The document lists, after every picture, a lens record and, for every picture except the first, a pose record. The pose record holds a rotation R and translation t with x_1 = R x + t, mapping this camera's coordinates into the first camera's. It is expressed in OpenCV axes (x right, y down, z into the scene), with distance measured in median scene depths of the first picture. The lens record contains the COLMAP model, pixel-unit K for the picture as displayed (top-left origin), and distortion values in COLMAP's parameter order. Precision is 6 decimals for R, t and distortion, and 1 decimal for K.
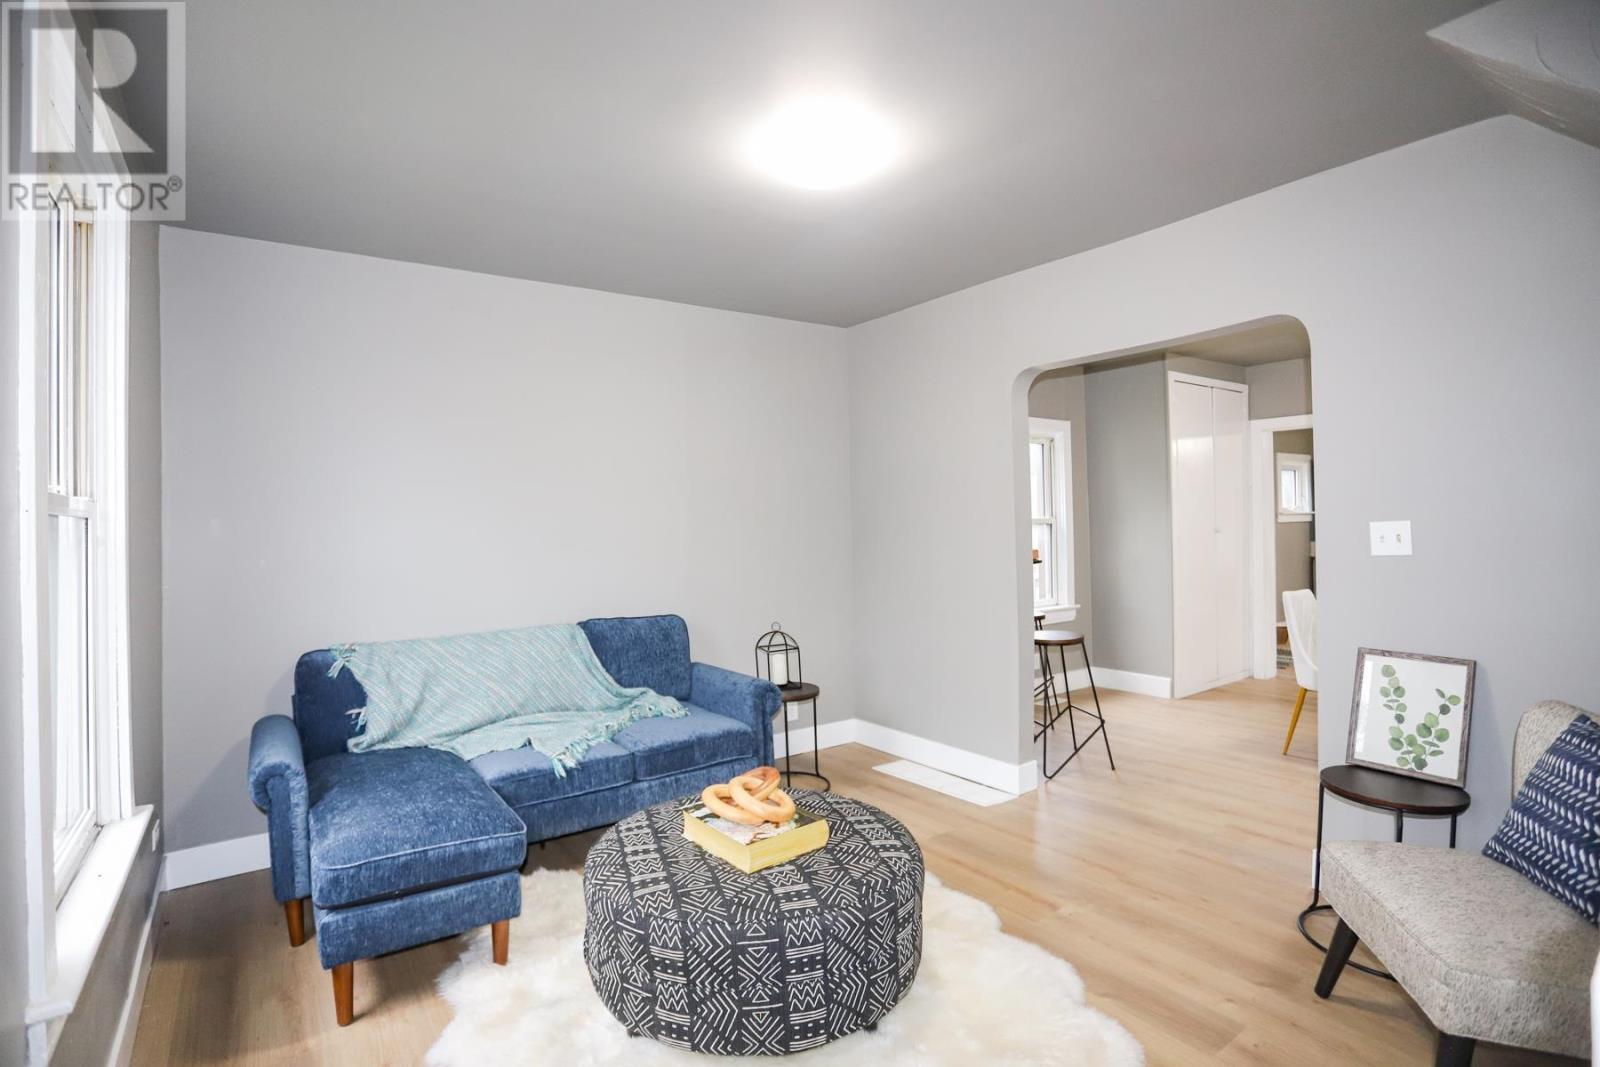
lens RADIAL K [[797.6, 0, 786.7], [0, 797.6, 533.7], [0, 0, 1]] dist [-0.083321, 0.039605]
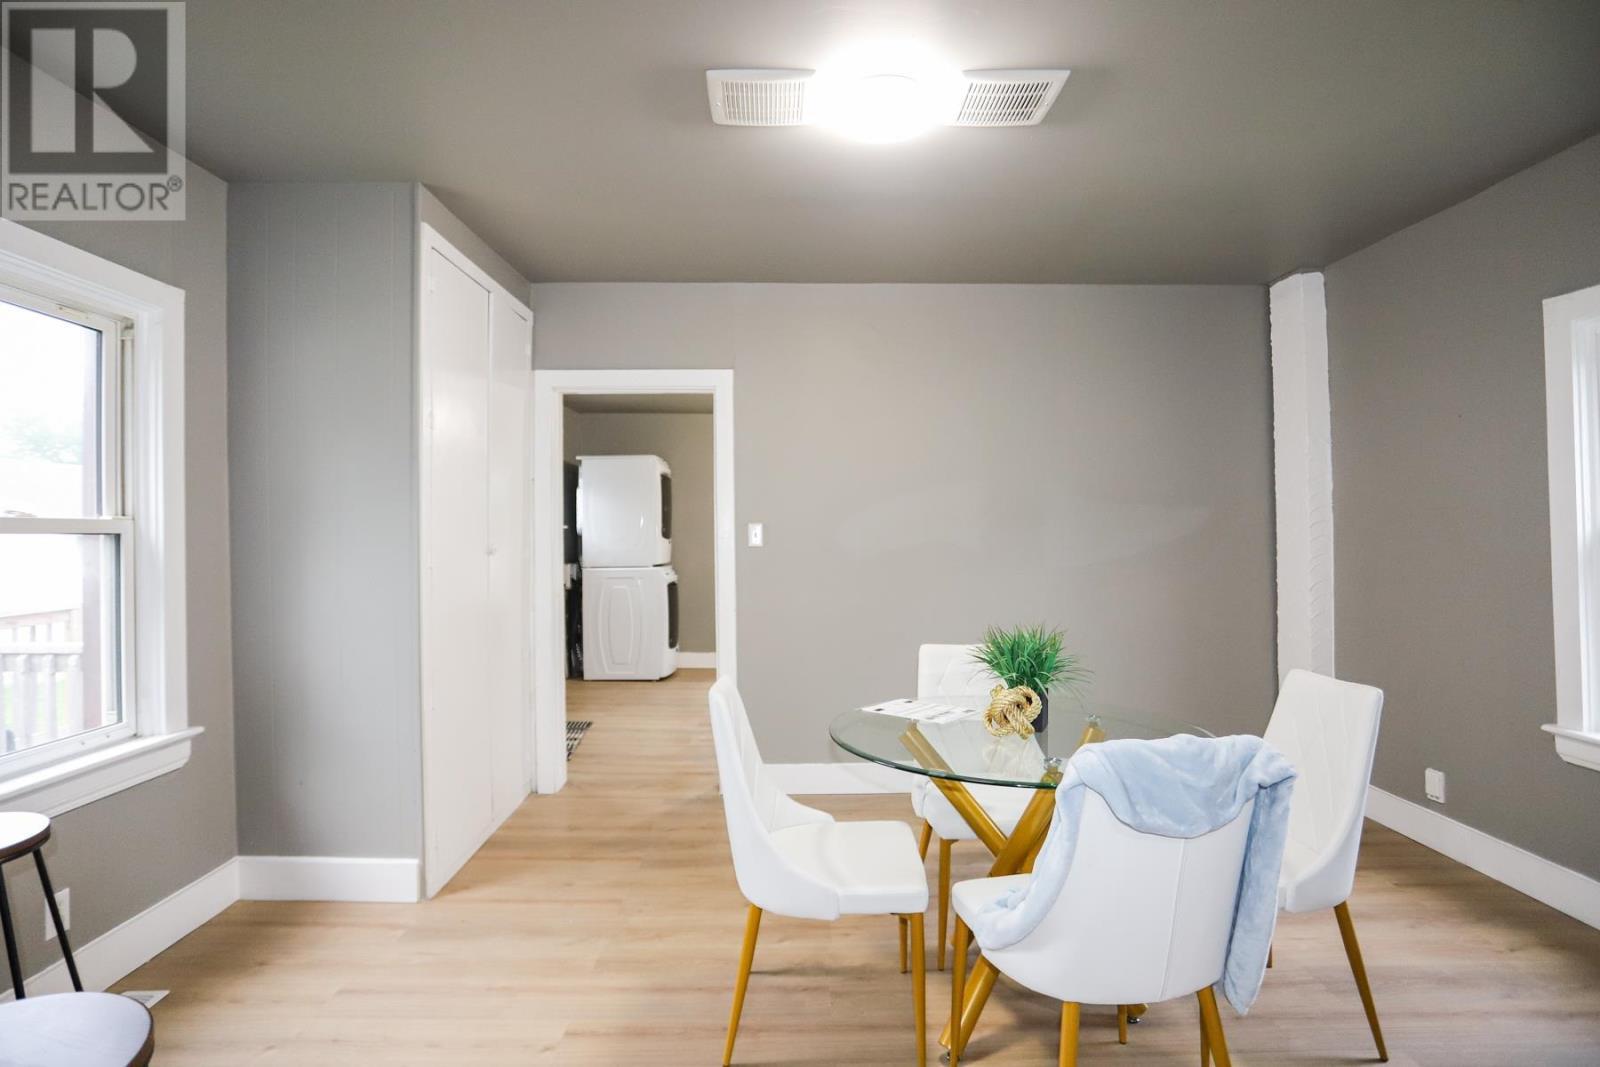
lens RADIAL K [[797.6, 0, 786.7], [0, 797.6, 533.7], [0, 0, 1]] dist [-0.083321, 0.039605]
pose [[0.559038, 0.018119, 0.828944, 0.203270], [-0.003051, 0.999799, -0.019797, -0.005970], [-0.829136, 0.008538, 0.558981, 0.507204]]
